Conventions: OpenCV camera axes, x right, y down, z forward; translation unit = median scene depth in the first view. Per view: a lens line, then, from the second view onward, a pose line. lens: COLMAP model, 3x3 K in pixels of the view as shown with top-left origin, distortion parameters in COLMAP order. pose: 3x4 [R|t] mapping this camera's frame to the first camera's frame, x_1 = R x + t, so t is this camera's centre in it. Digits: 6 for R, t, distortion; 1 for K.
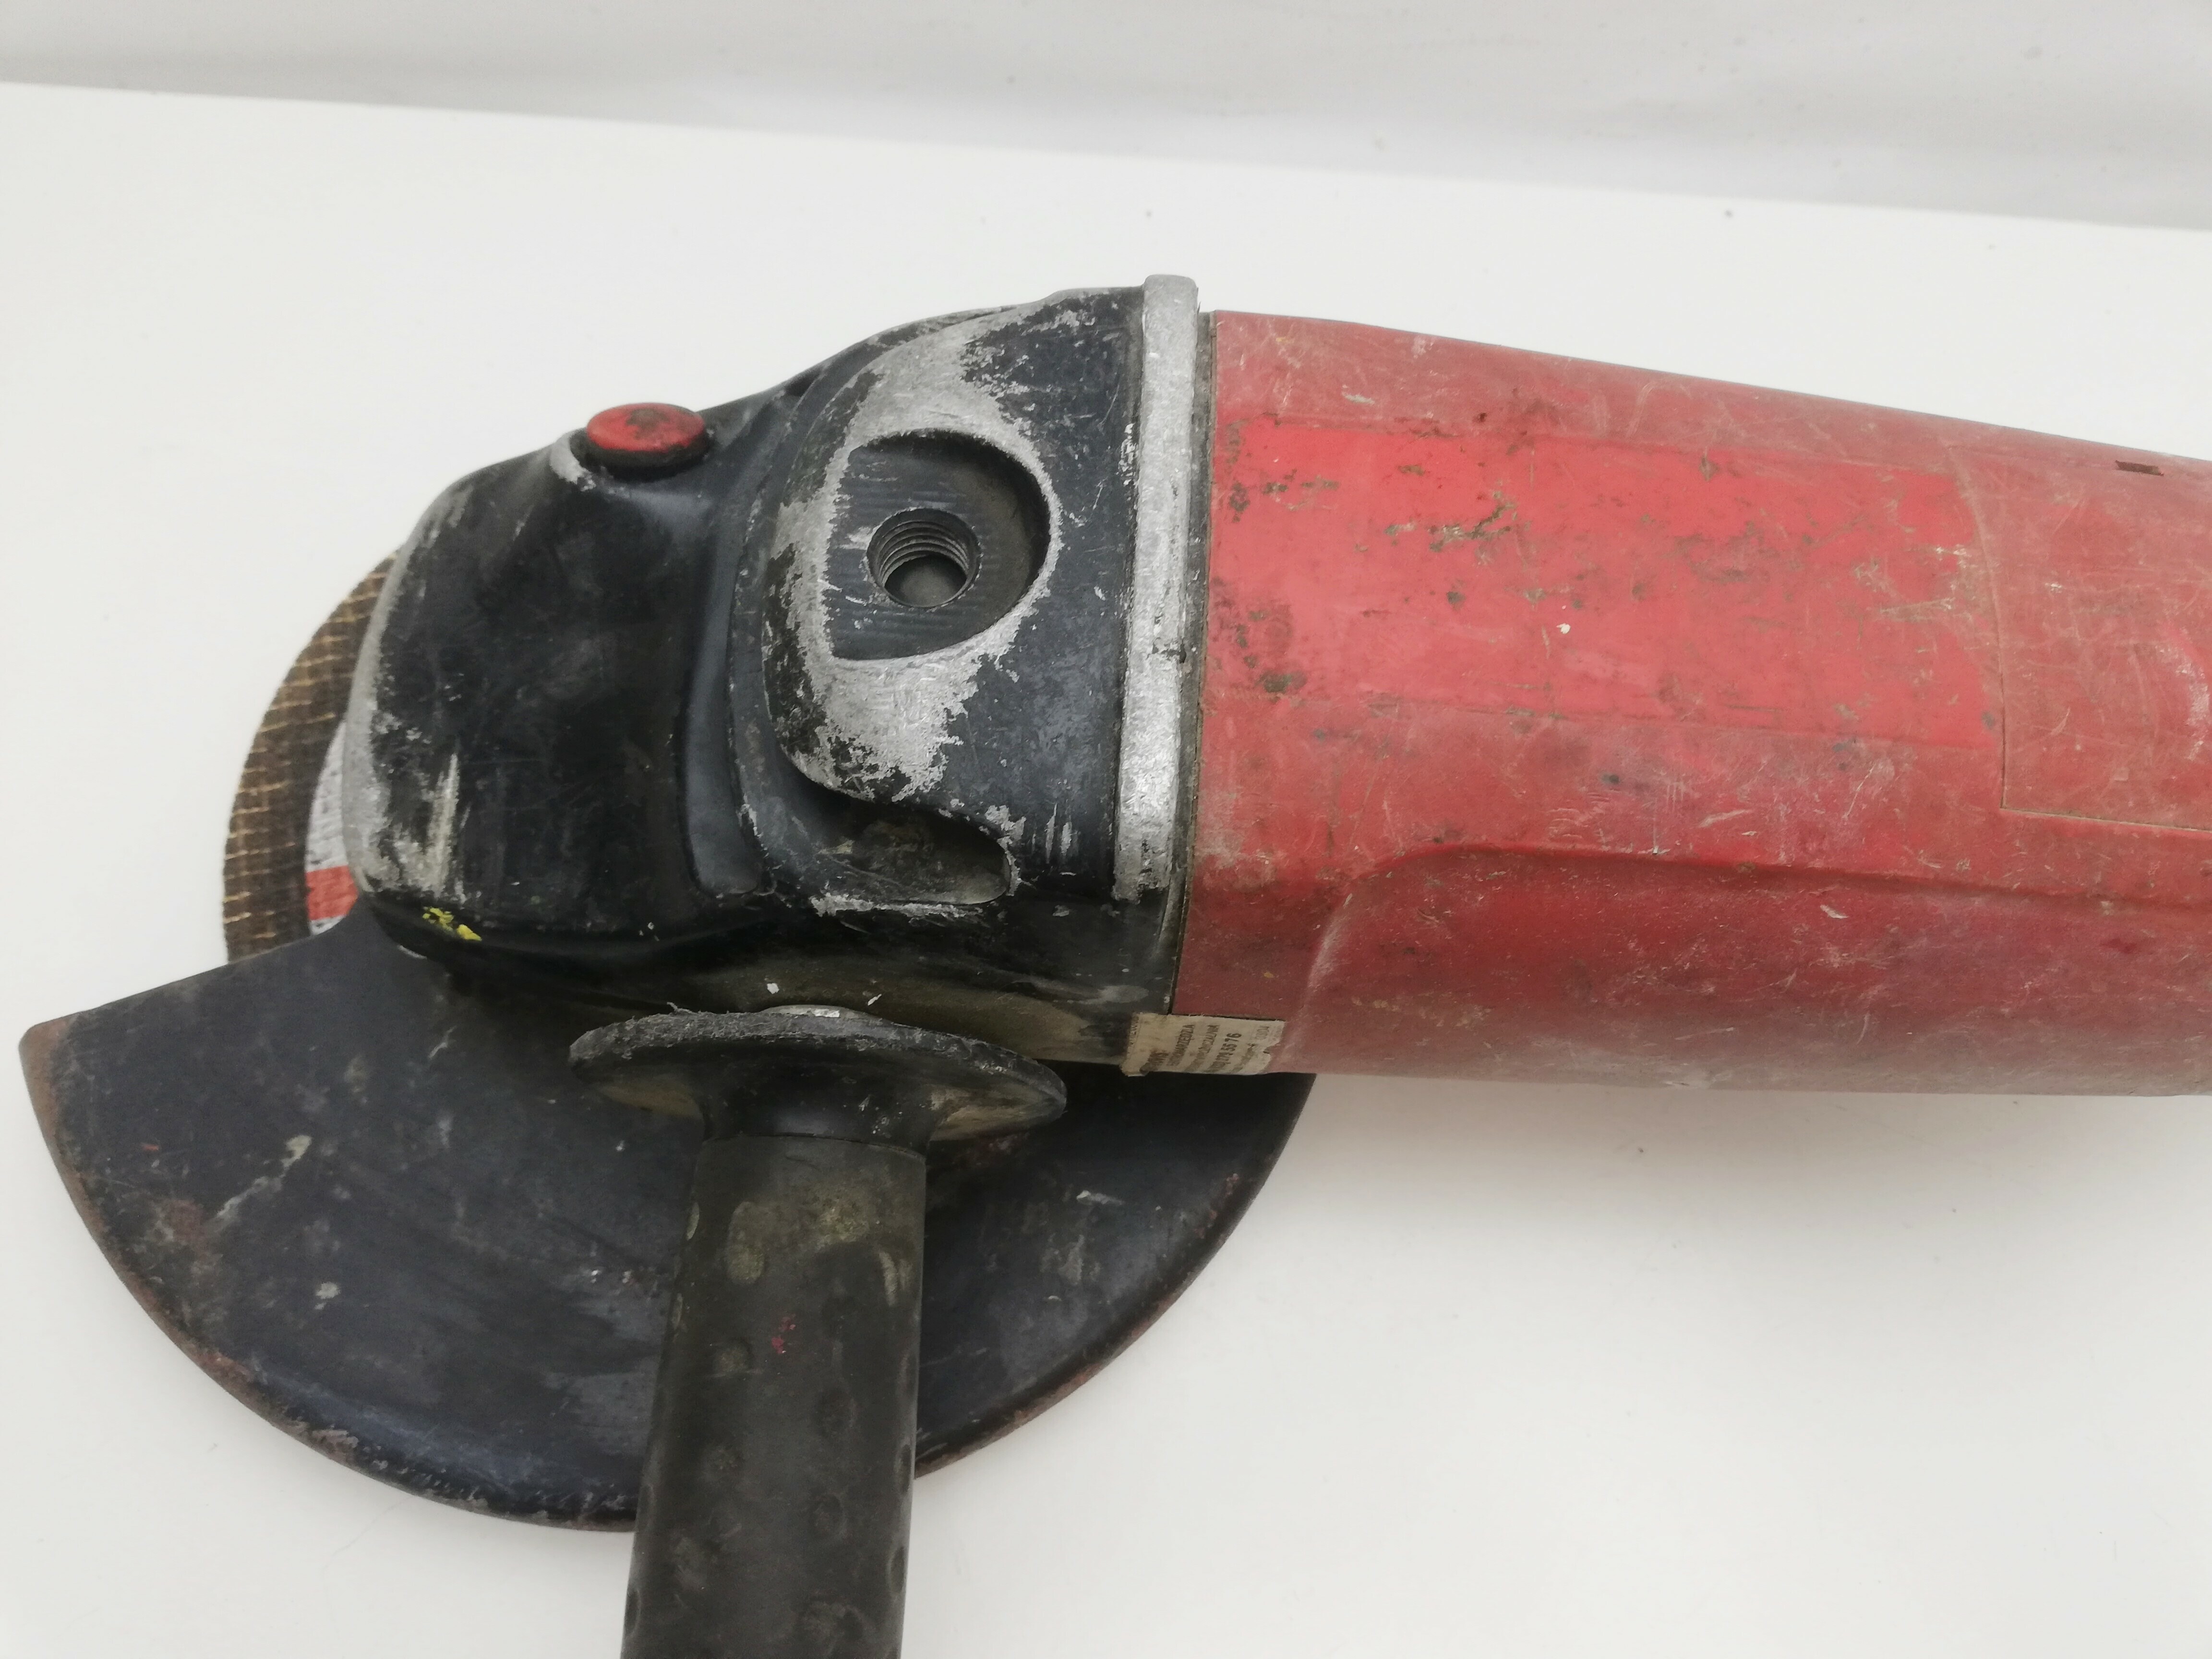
lens RADIAL K [[1751.7, 0, 1108.8], [0, 1751.7, 860.5], [0, 0, 1]] dist [0.117932, -0.416258]
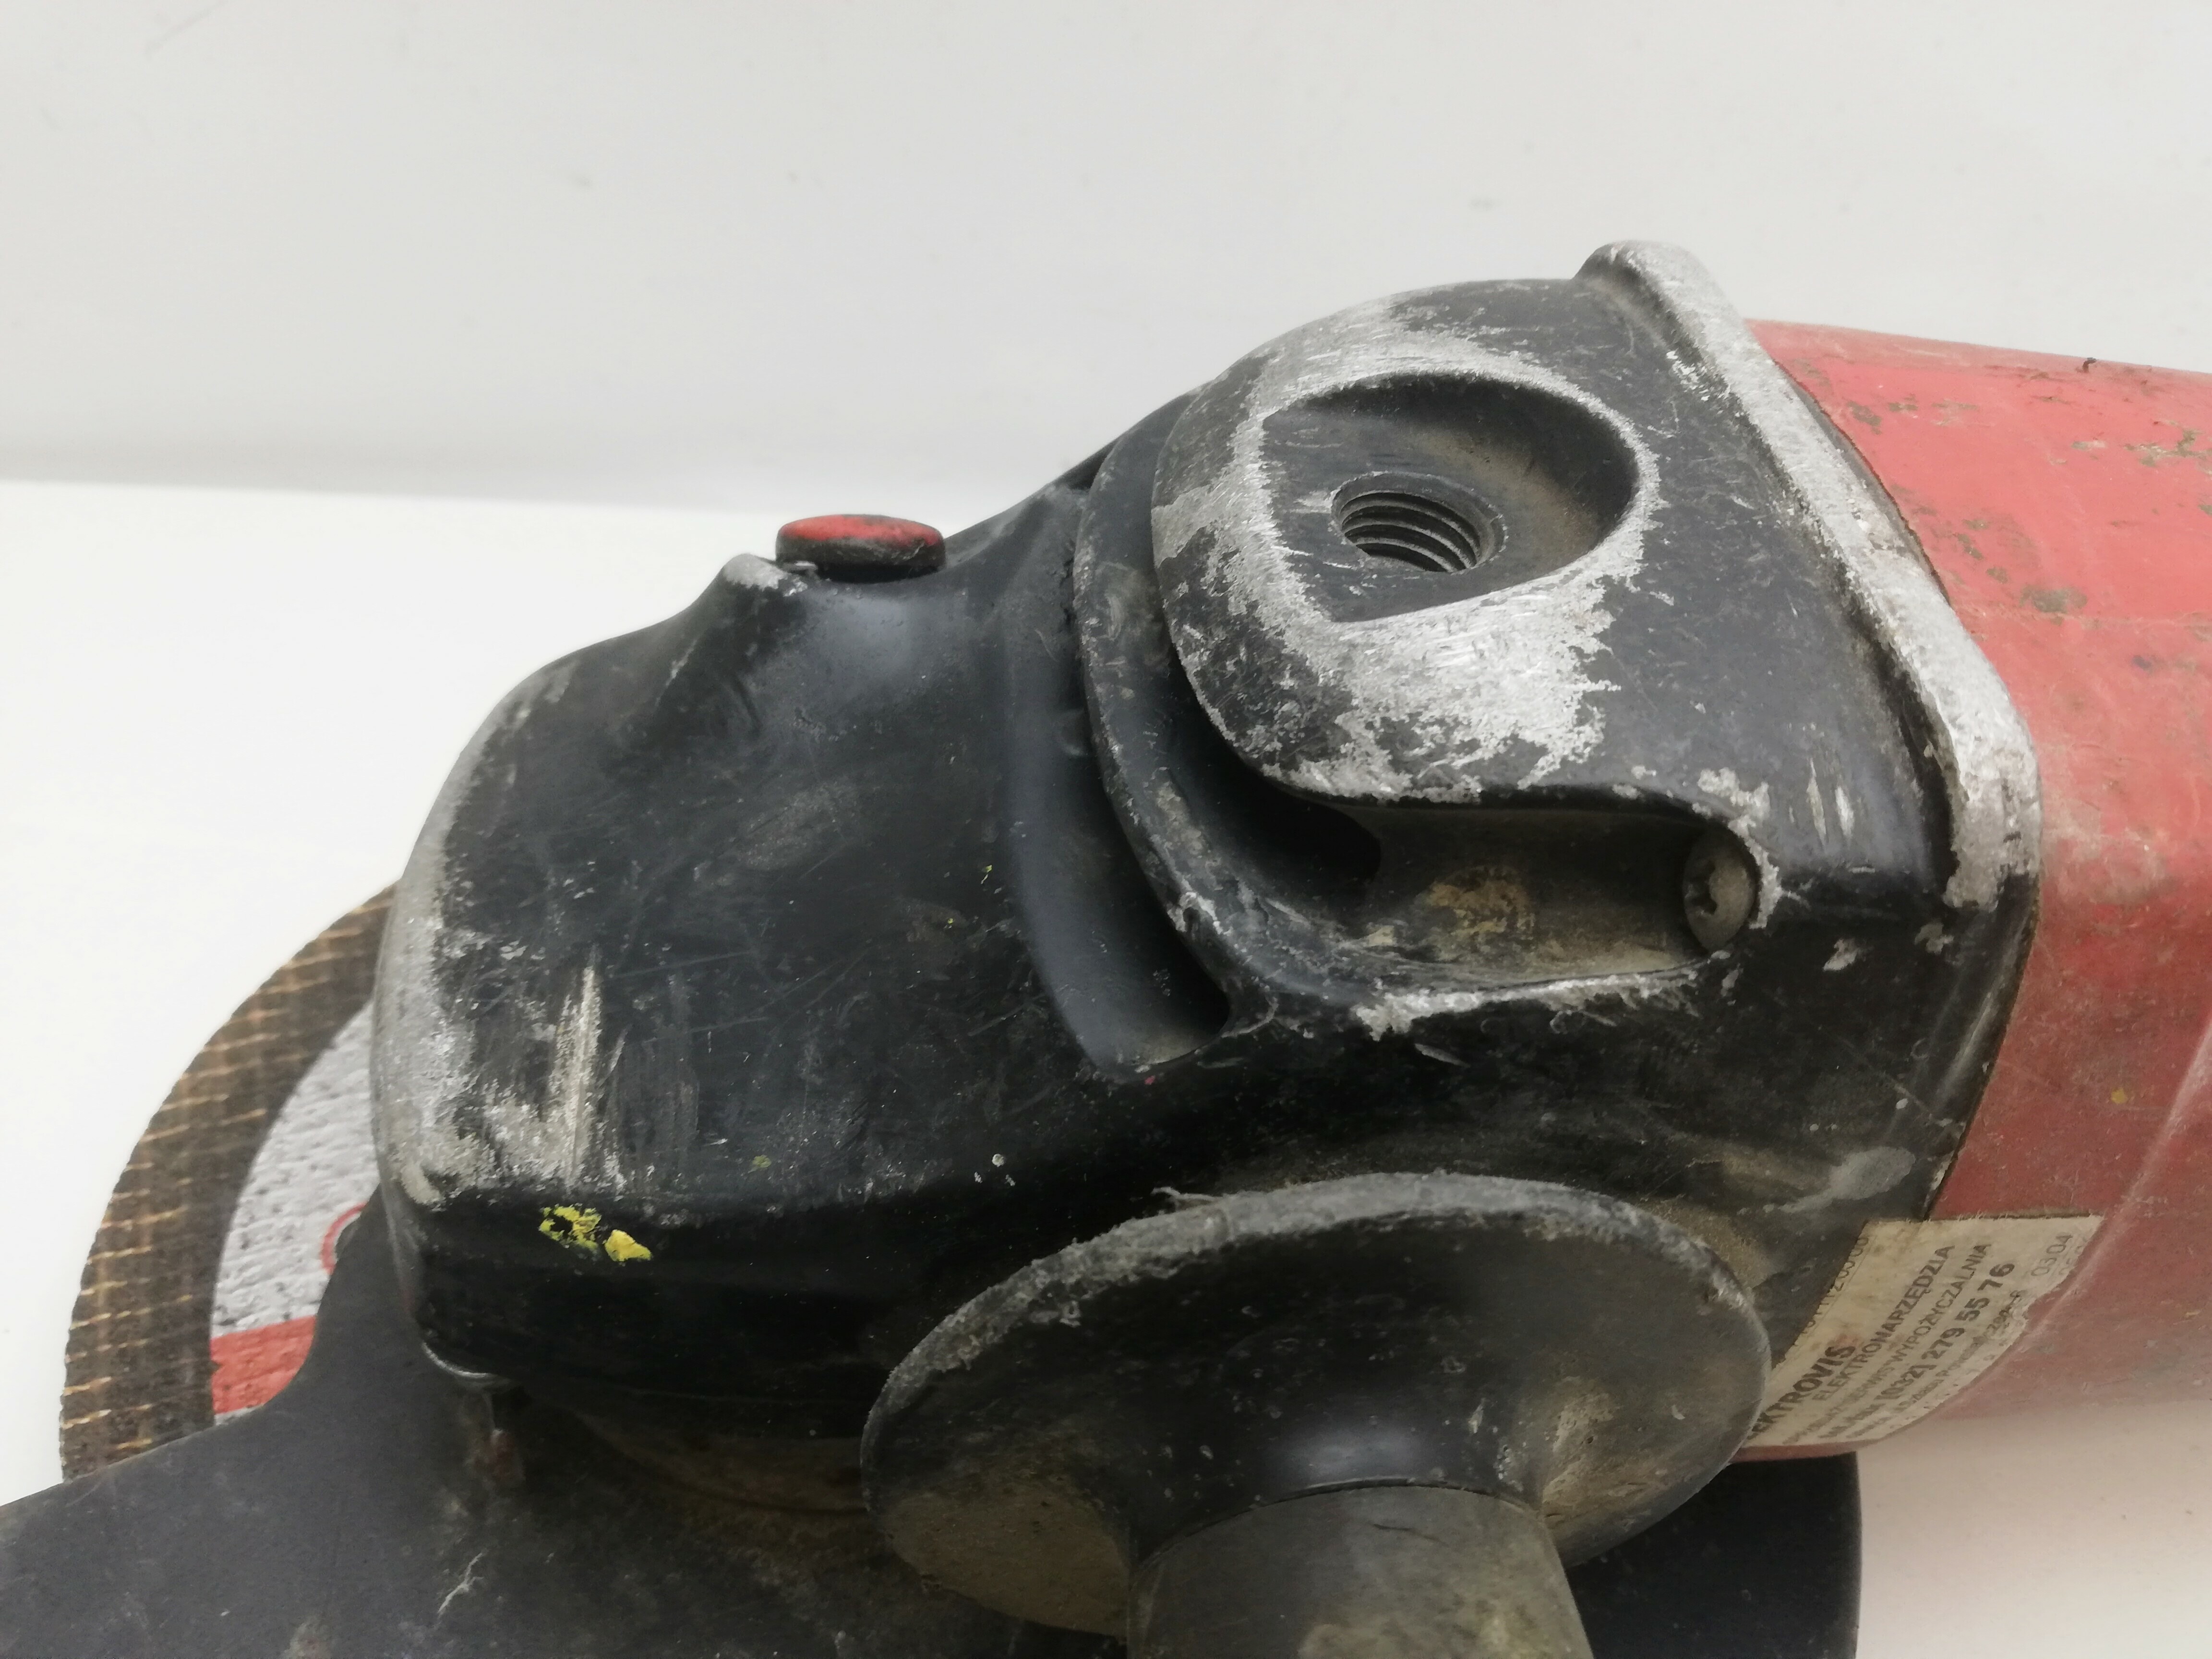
lens RADIAL K [[1765.7, 0, 1106.0], [0, 1765.7, 829.5], [0, 0, 1]] dist [0.053284, -0.166930]
pose [[0.987087, -0.051245, 0.151765, -0.296400], [0.111341, 0.900643, -0.420054, 0.176732], [-0.115161, 0.431527, 0.894719, 0.434568]]
